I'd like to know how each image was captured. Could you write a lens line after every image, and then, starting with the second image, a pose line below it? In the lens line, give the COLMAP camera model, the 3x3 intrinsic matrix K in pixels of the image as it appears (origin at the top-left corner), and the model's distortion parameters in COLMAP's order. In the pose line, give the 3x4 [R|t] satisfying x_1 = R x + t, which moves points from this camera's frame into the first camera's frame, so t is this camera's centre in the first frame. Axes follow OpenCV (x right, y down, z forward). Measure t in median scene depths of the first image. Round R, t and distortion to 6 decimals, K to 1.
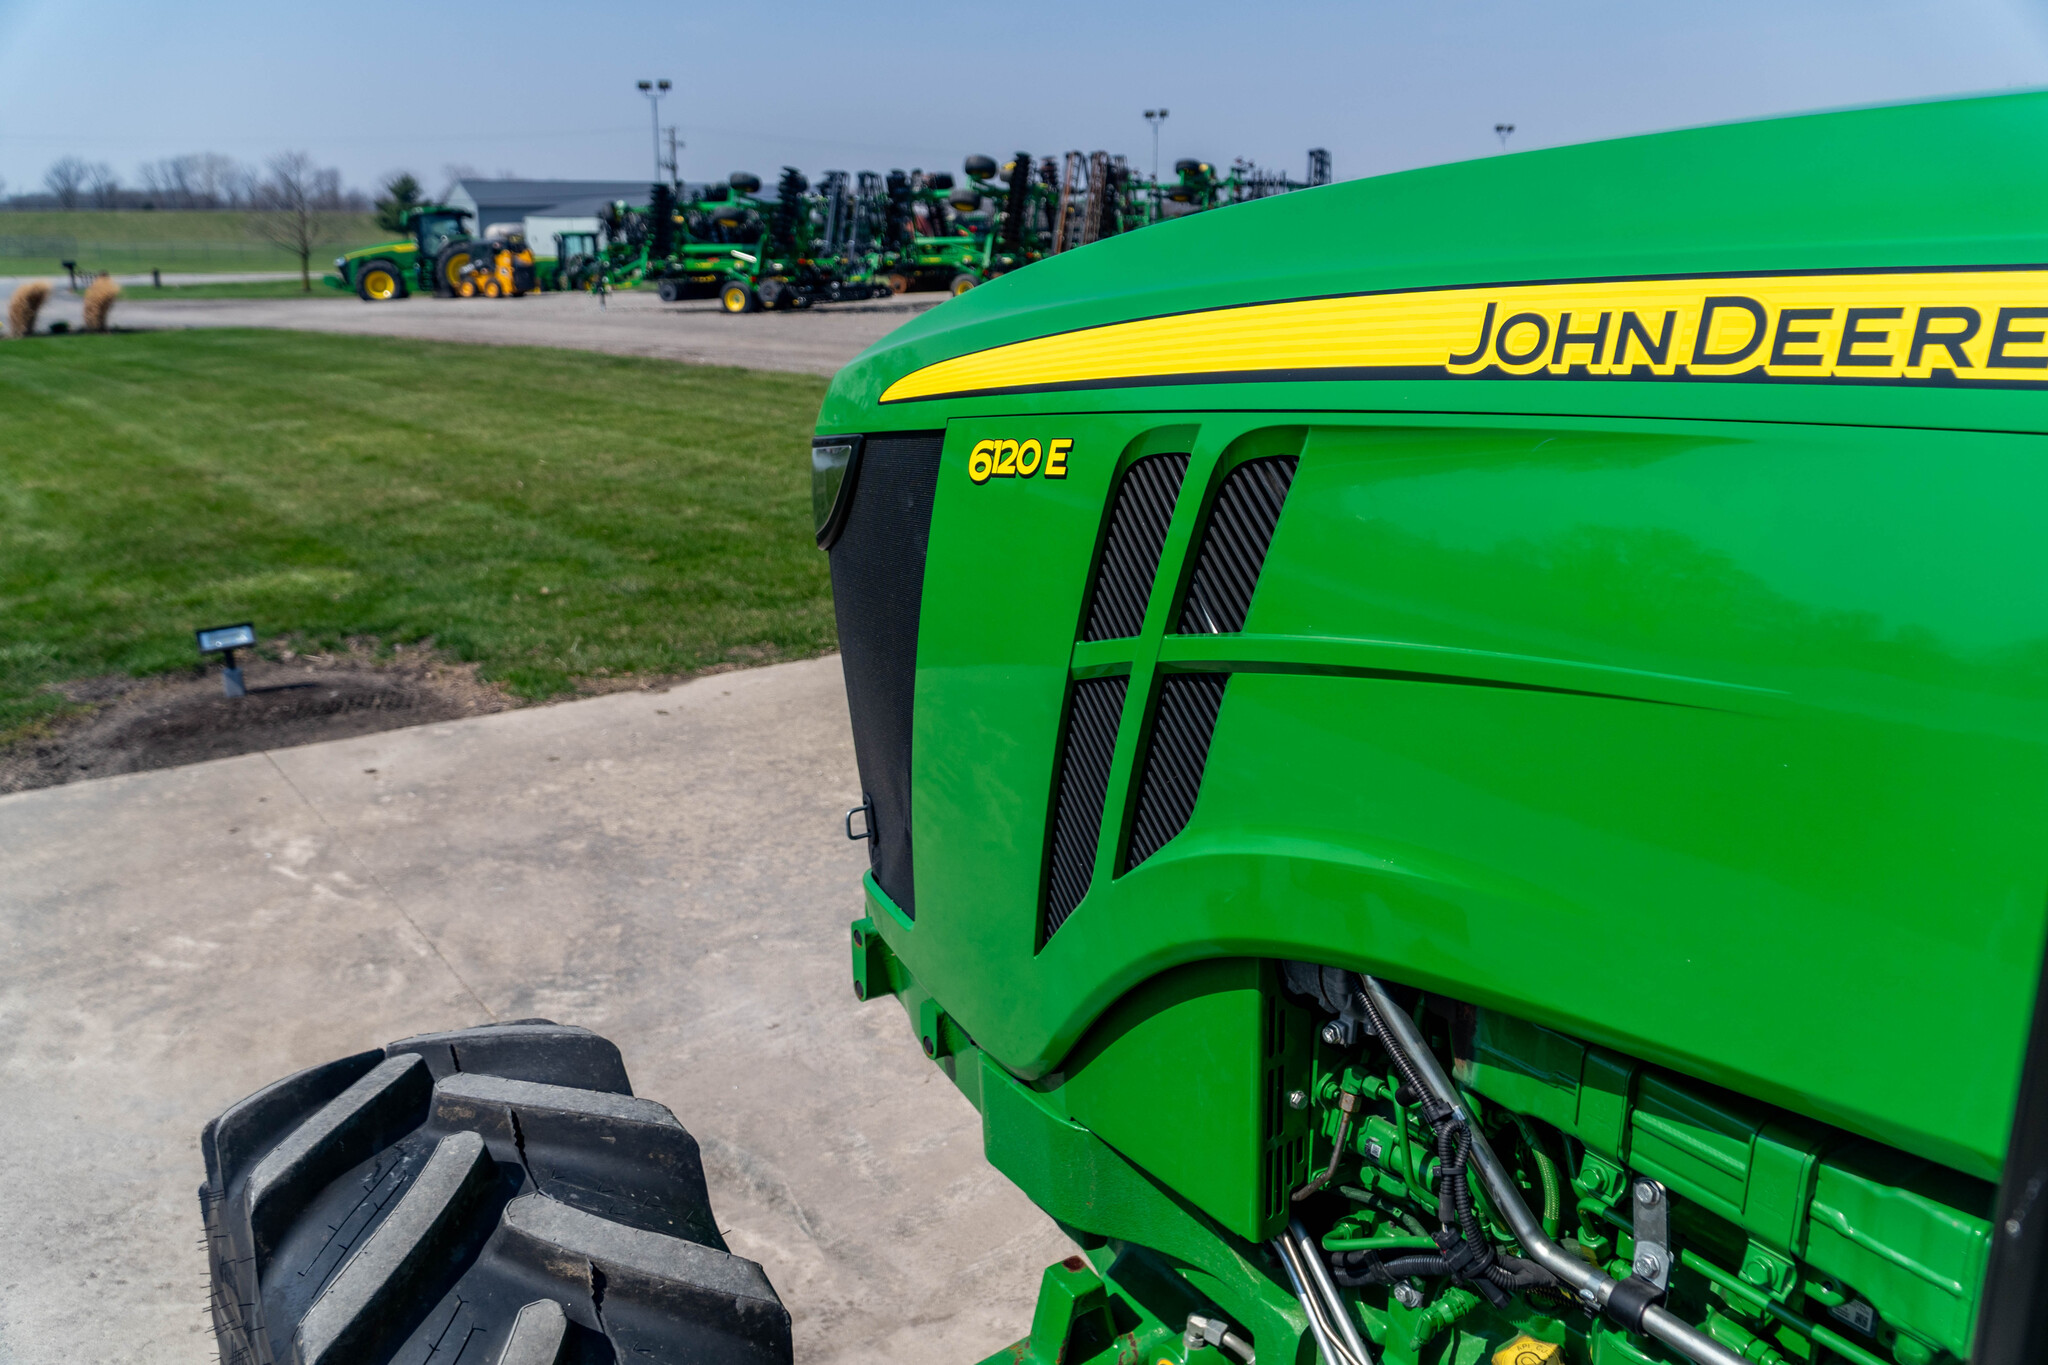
lens RADIAL K [[1631.5, 0, 1023.5], [0, 1631.5, 649.5], [0, 0, 1]] dist [0.000638, -0.001532]
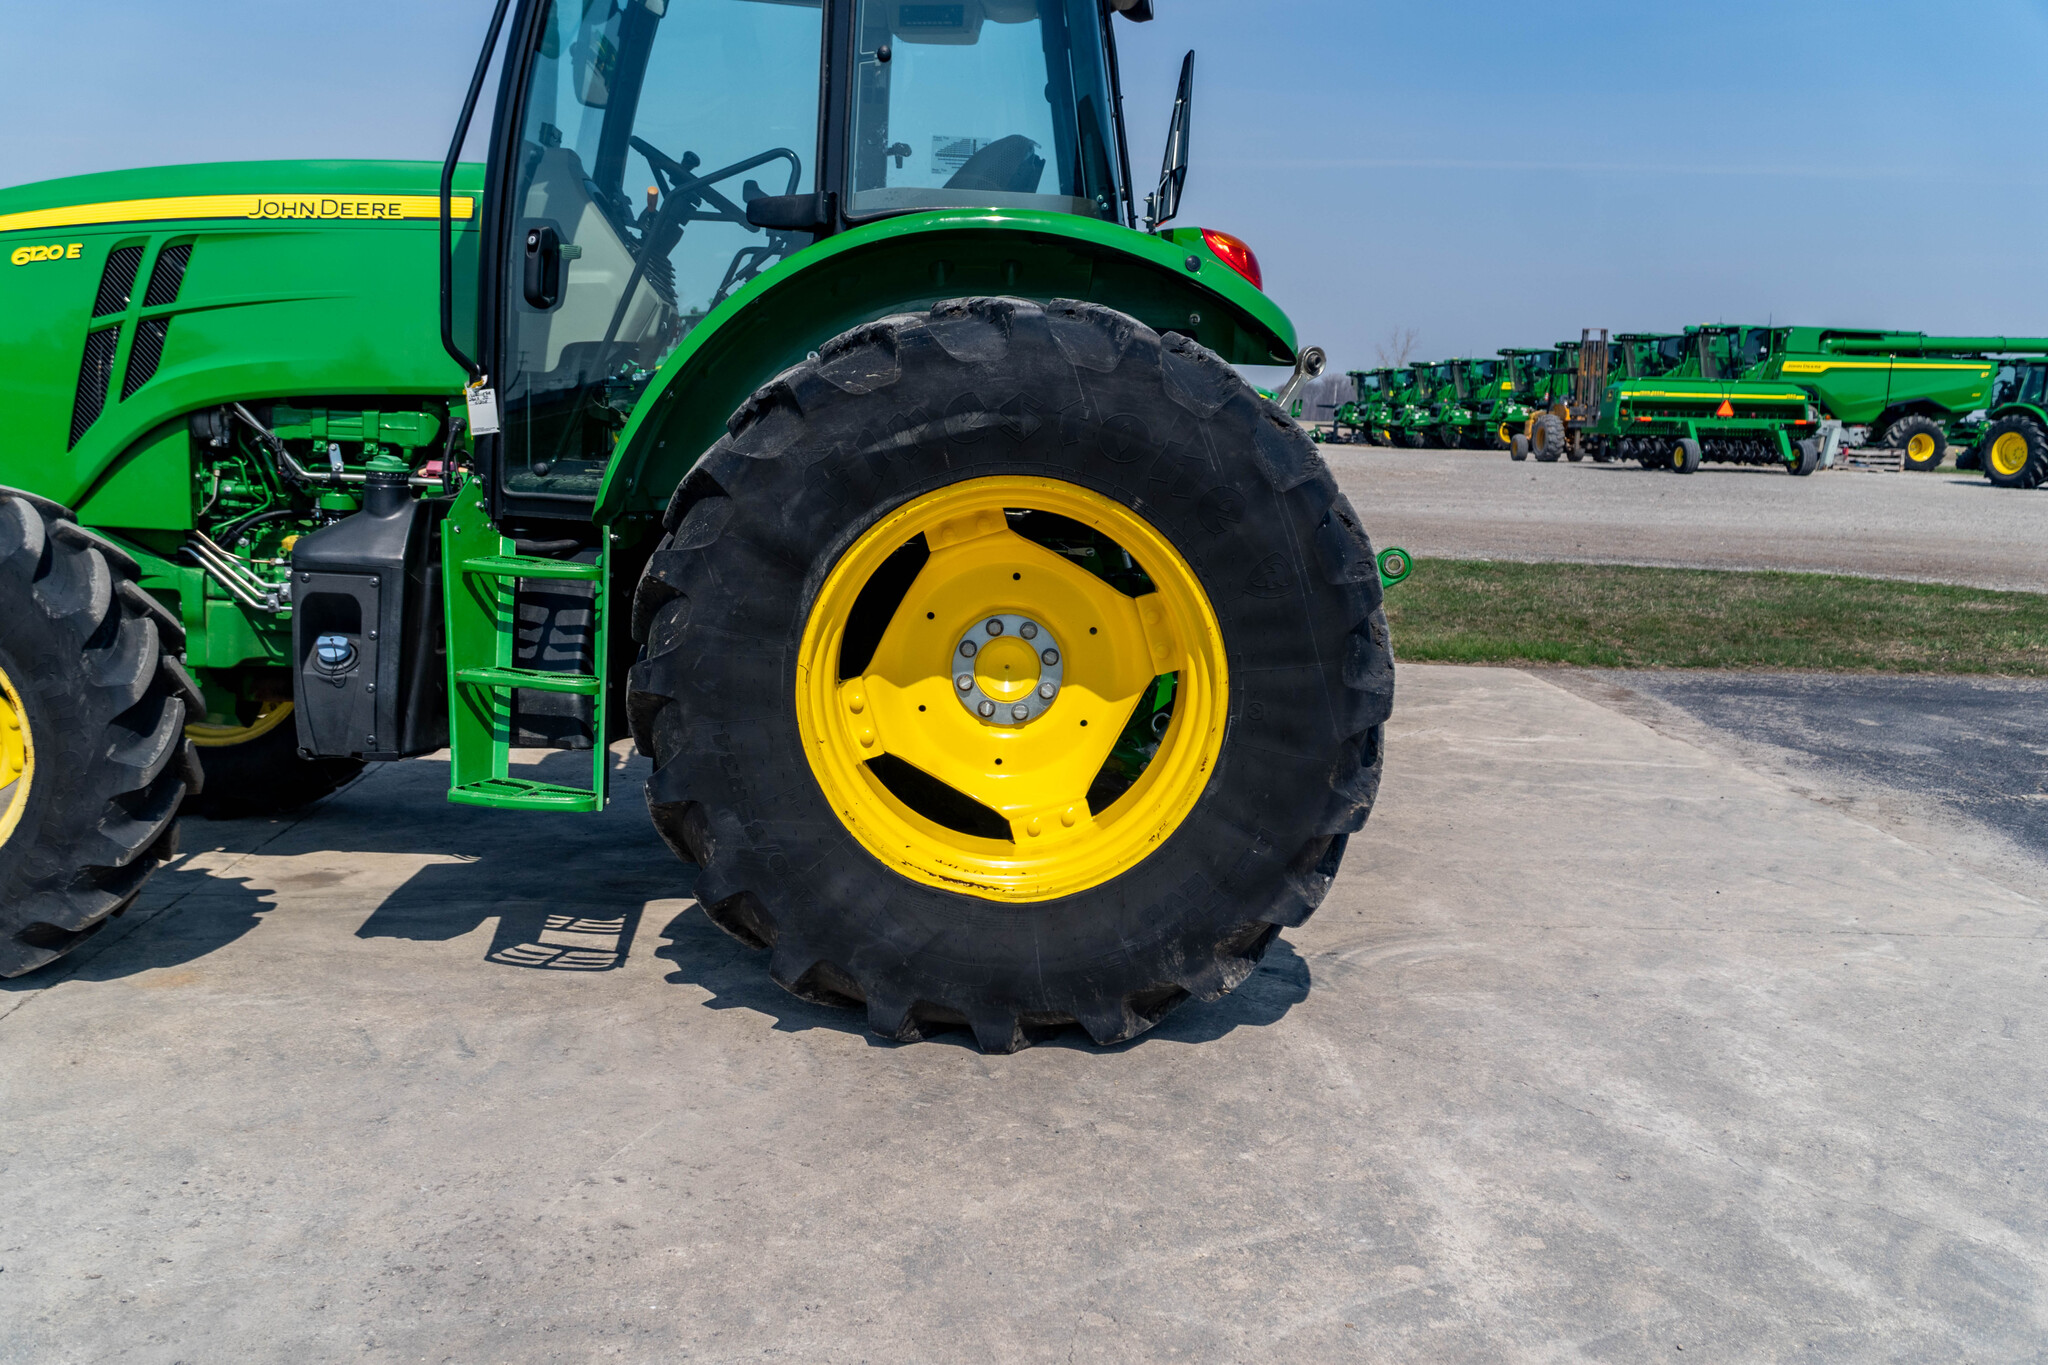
lens RADIAL K [[1803.4, 0, 960.9], [0, 1803.4, 678.3], [0, 0, 1]] dist [0.032649, 0.005348]
pose [[0.552763, -0.098806, 0.827461, -1.889351], [0.174442, 0.984667, 0.001046, 0.909247], [-0.814876, 0.143765, 0.561523, -1.975858]]
